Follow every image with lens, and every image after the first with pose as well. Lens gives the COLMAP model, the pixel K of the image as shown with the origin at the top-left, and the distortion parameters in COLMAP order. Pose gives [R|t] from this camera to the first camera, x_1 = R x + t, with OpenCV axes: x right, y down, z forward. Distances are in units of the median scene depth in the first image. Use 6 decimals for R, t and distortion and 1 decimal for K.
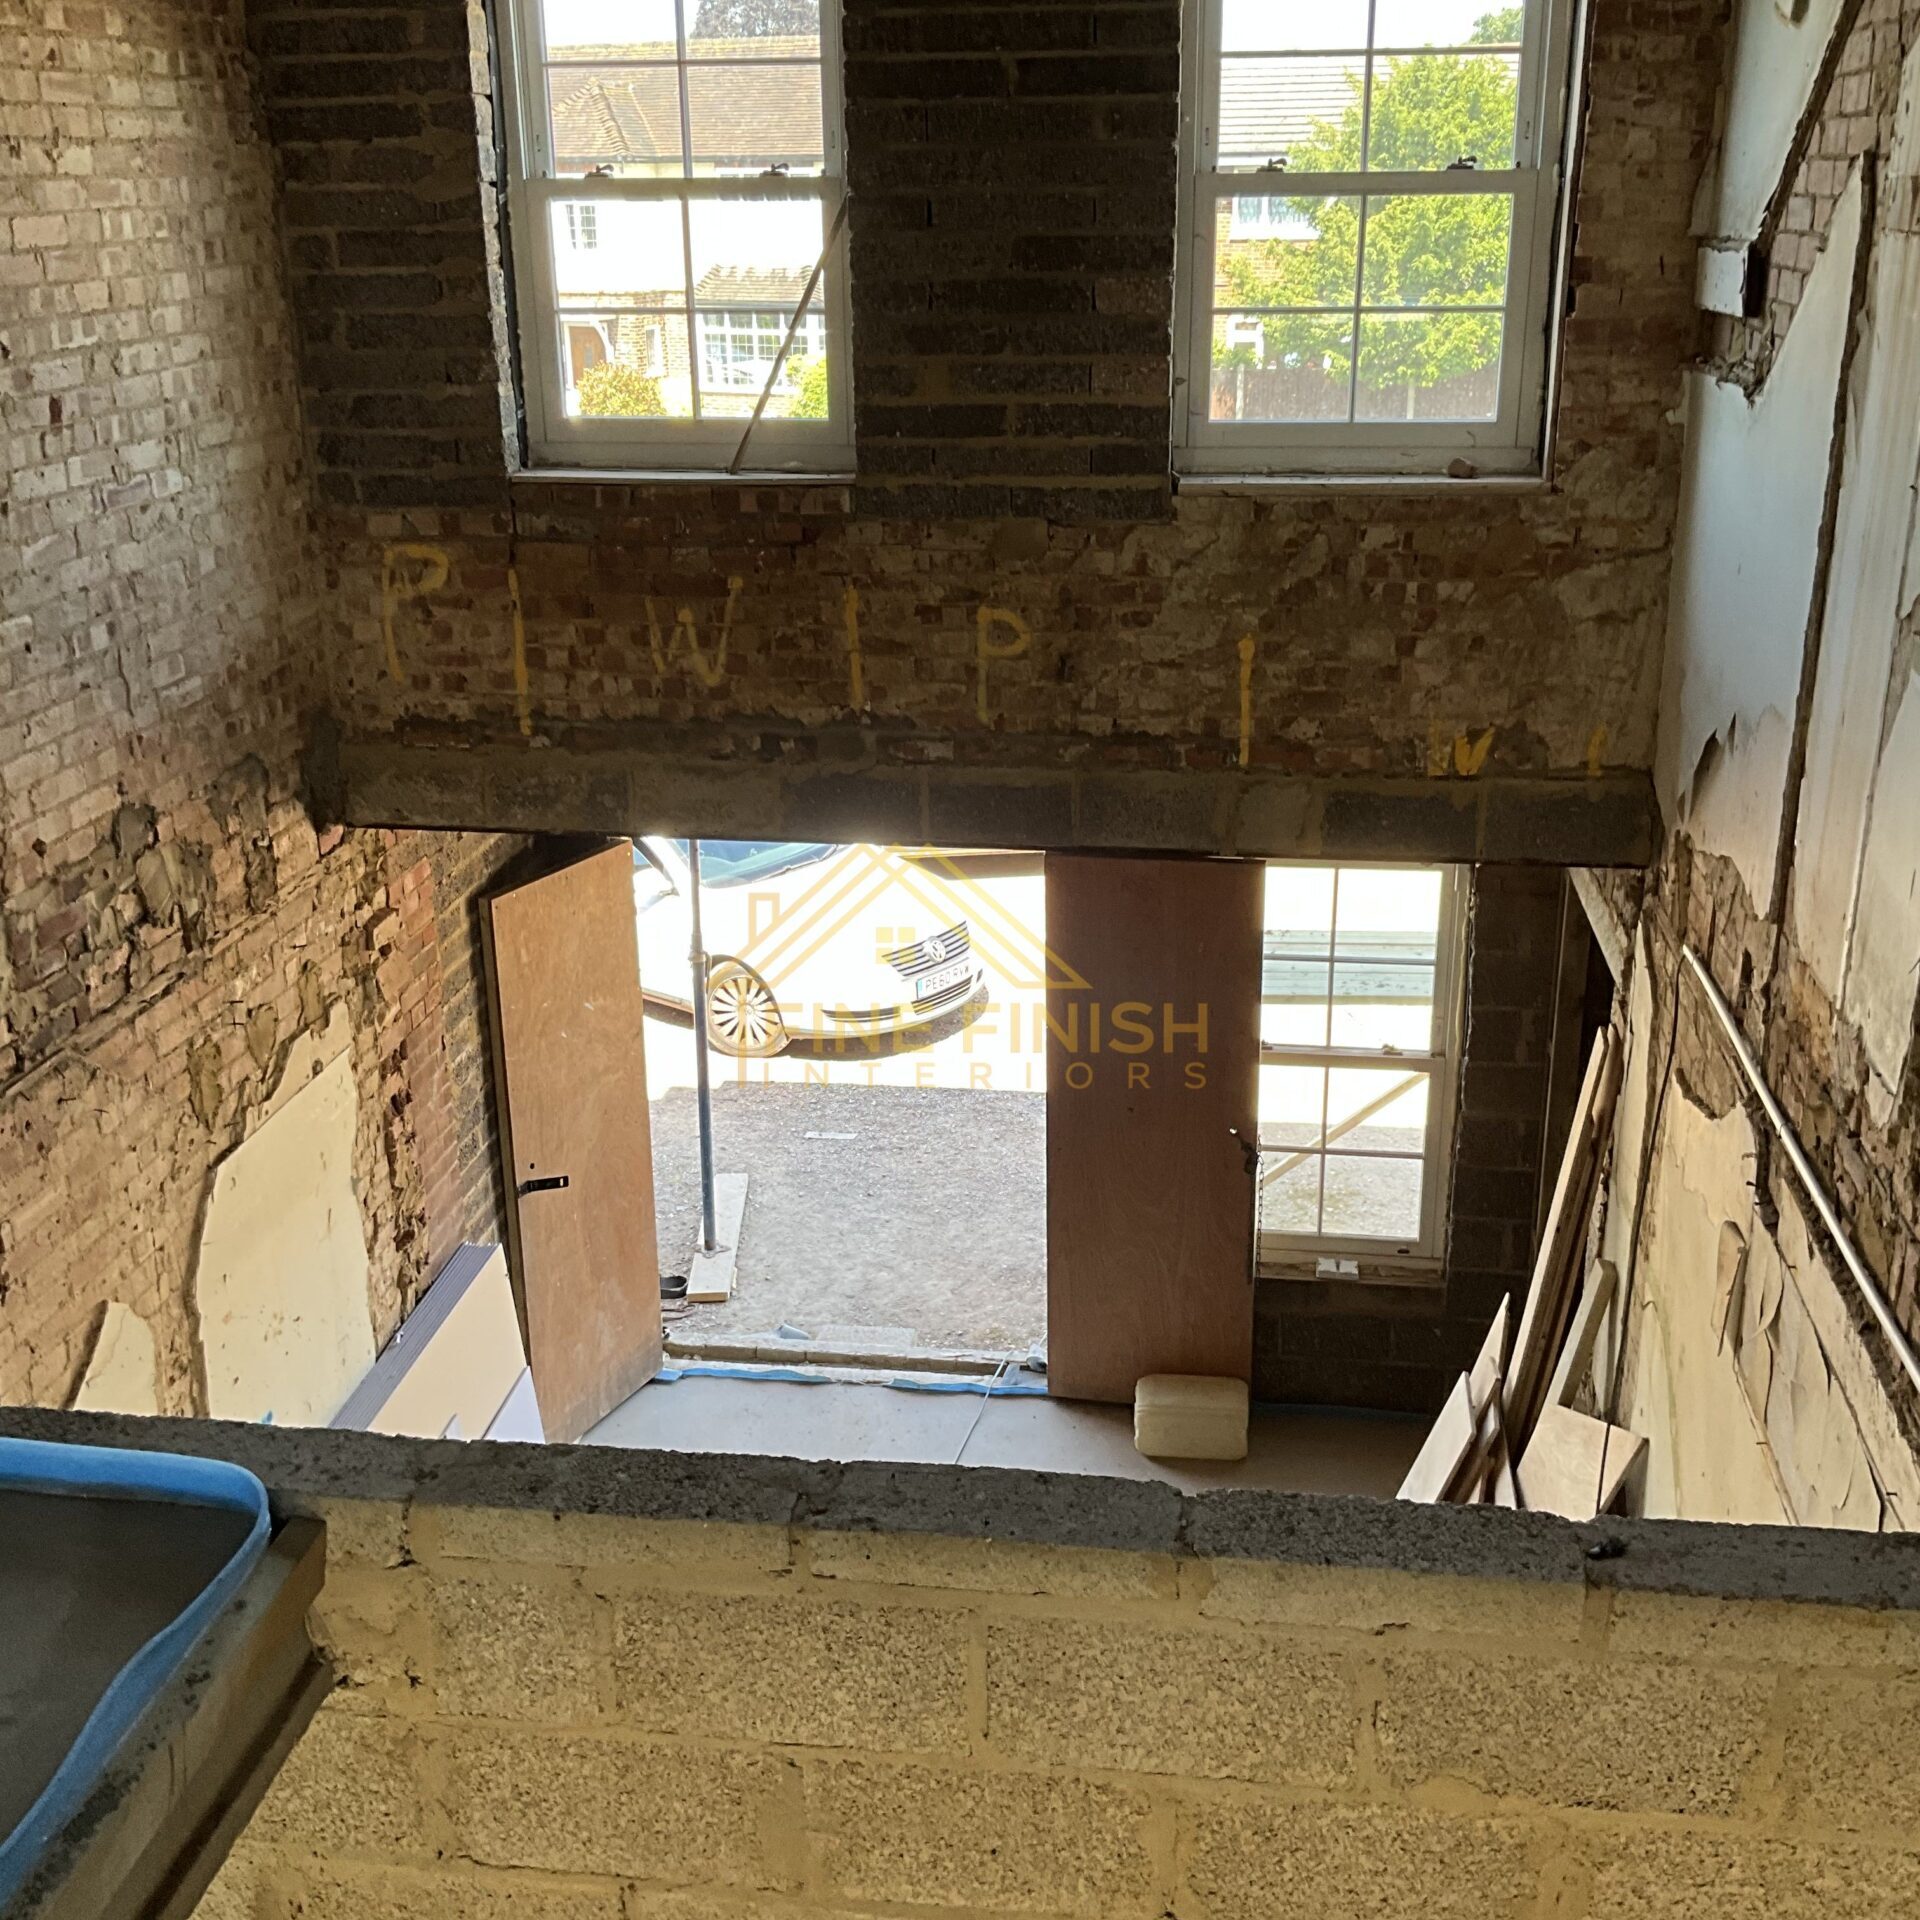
lens RADIAL K [[2120.5, 0, 960.8], [0, 2120.5, 953.9], [0, 0, 1]] dist [0.136997, -0.299619]
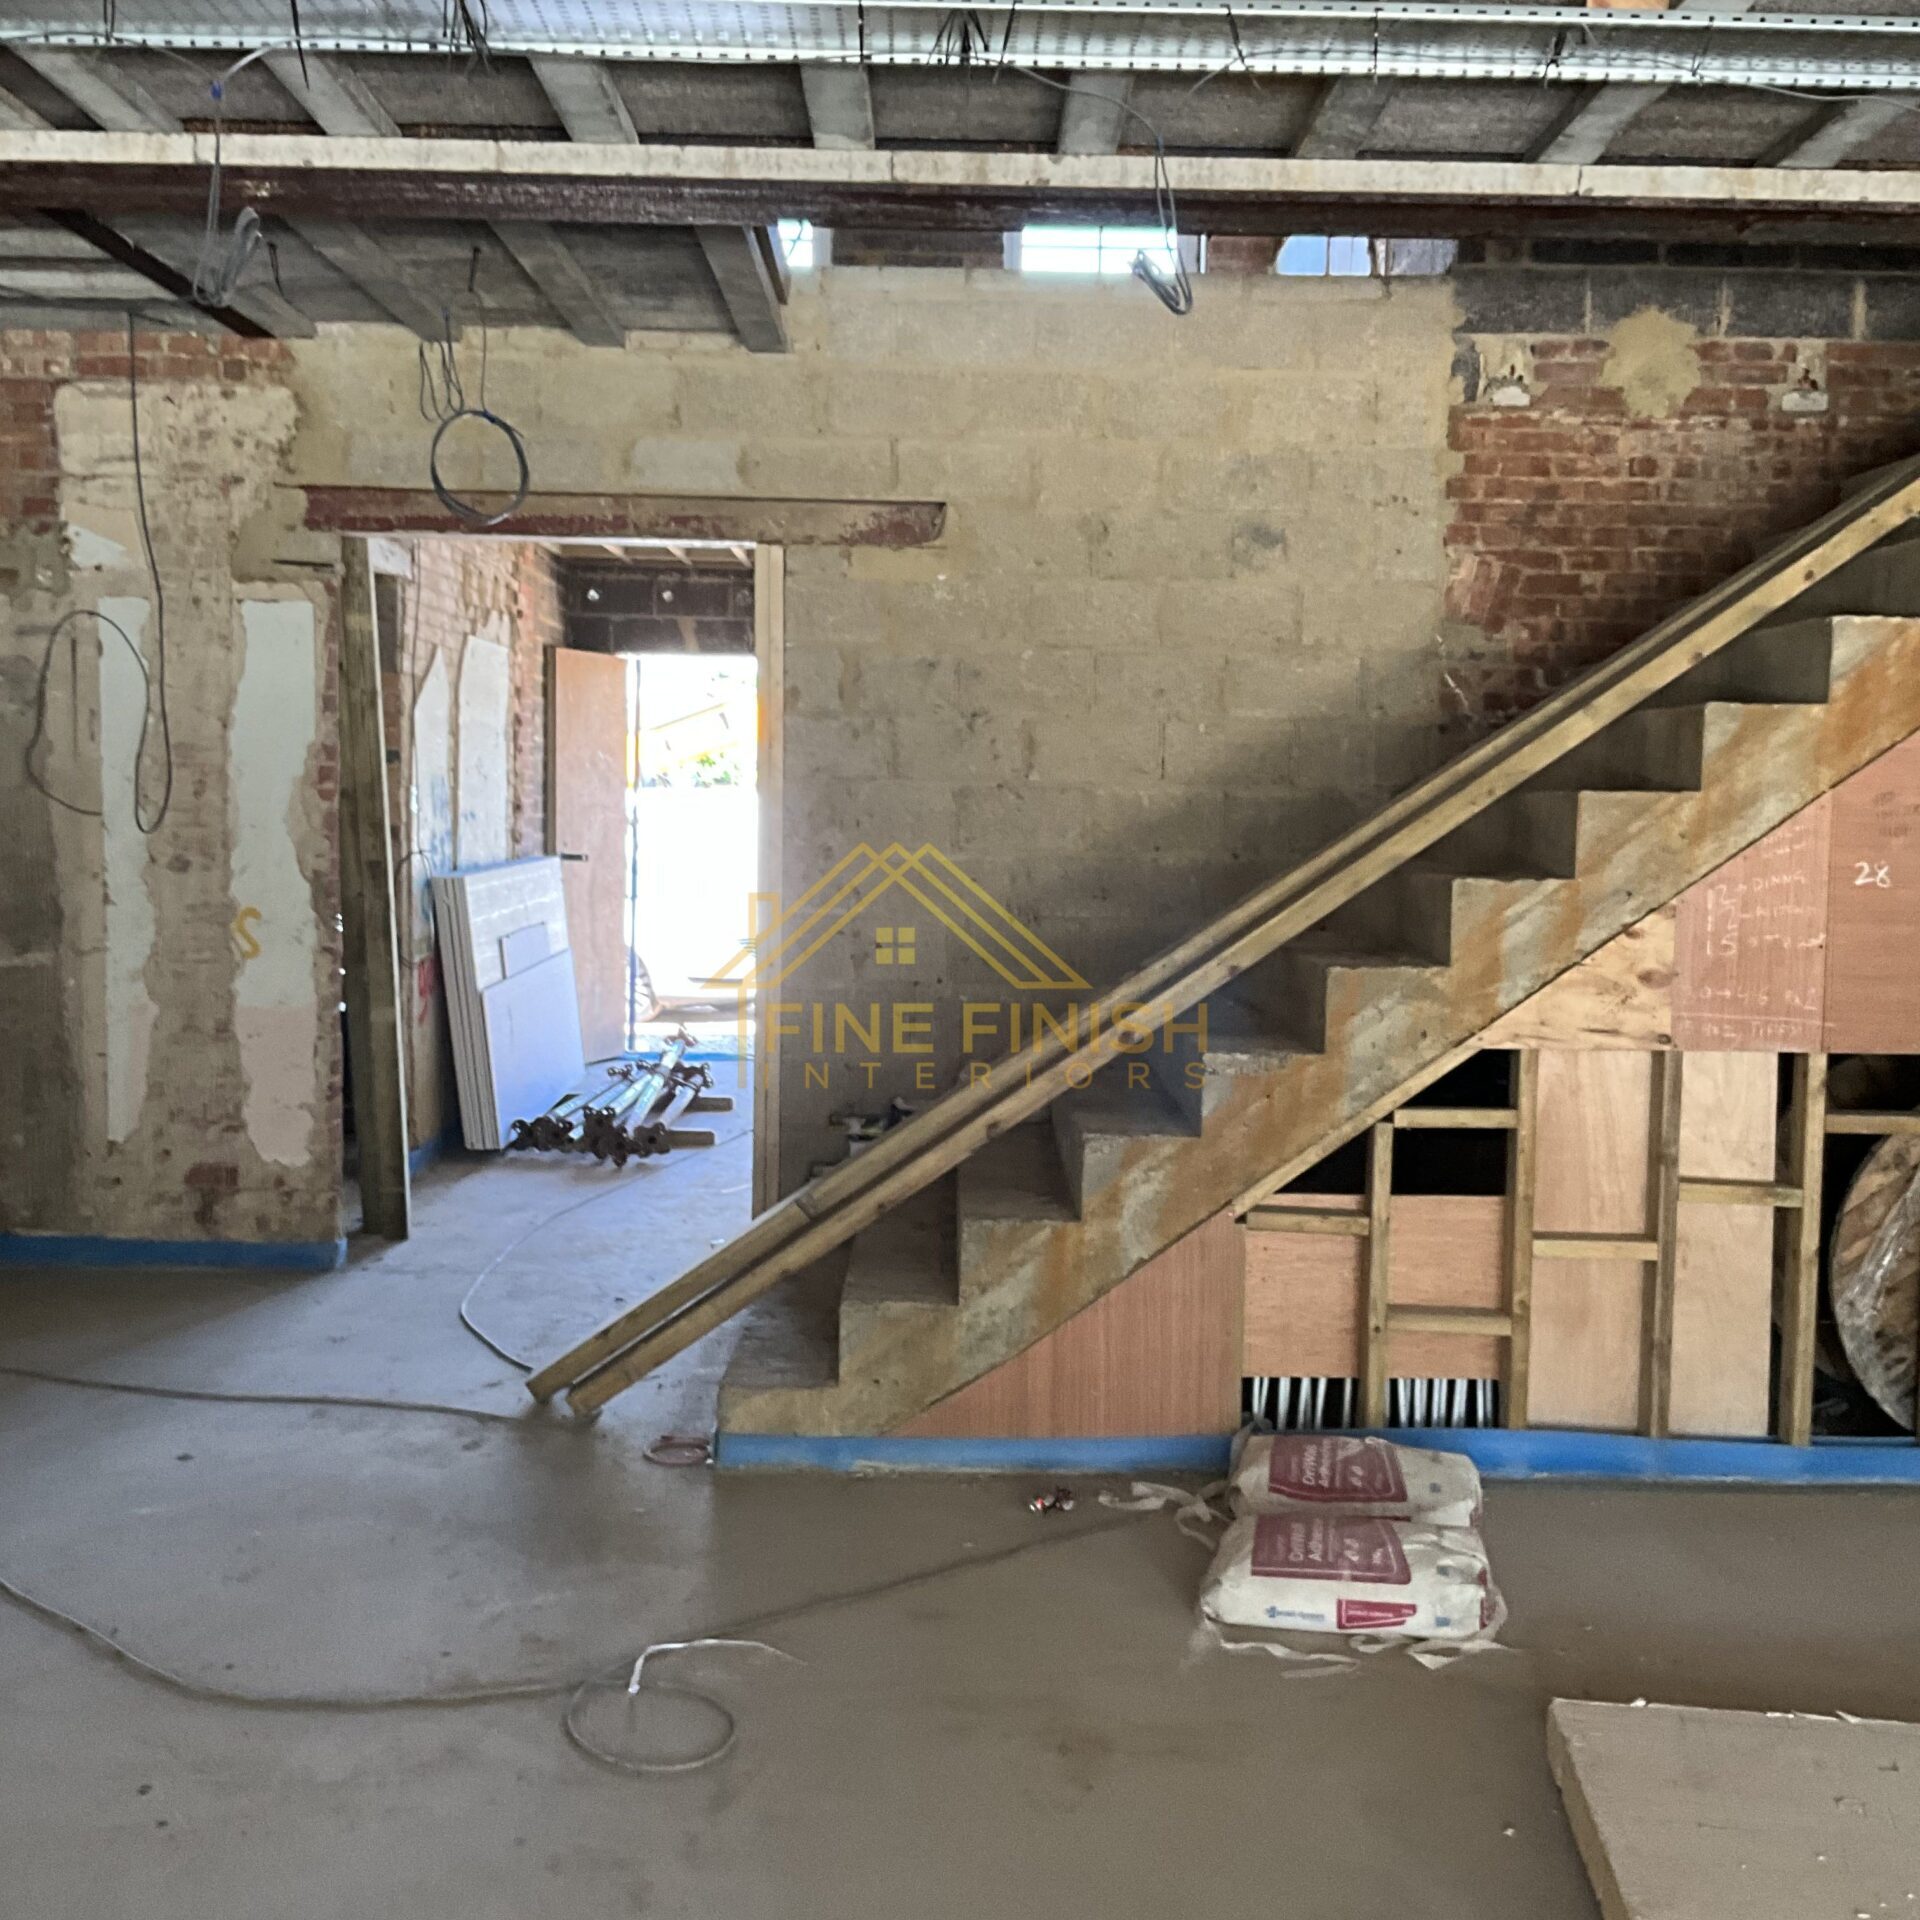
lens RADIAL K [[2119.9, 0, 965.7], [0, 2119.9, 955.5], [0, 0, 1]] dist [0.136759, -0.284023]
pose [[0.987984, 0.014779, 0.153846, -0.209788], [0.026269, 0.964875, -0.261392, 0.784314], [-0.152305, 0.262293, 0.952893, -0.599564]]
